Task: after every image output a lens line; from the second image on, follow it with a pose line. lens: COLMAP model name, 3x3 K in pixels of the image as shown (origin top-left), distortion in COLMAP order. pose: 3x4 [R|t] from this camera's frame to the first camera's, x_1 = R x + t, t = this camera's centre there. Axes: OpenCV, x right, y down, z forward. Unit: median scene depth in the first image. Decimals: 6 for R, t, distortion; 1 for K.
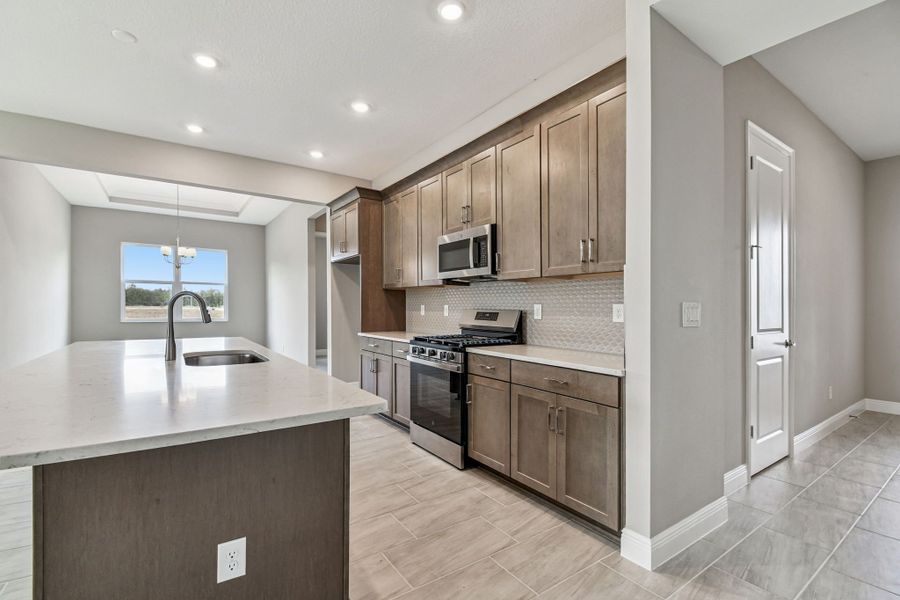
lens RADIAL K [[398.2, 0, 450.7], [0, 398.2, 305.6], [0, 0, 1]] dist [-0.001478, -0.004241]
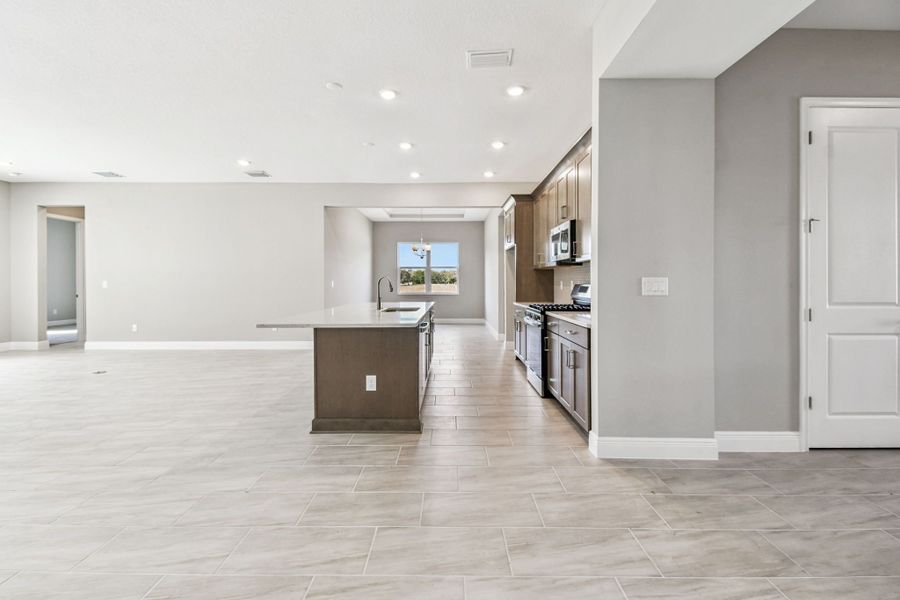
lens RADIAL K [[390.0, 0, 465.9], [0, 390.0, 292.0], [0, 0, 1]] dist [0.011475, -0.004795]
pose [[0.834529, 0.009378, -0.550885, 0.469500], [0.003564, 0.999742, 0.022419, 0.004430], [0.550953, -0.020673, 0.834280, -0.258565]]
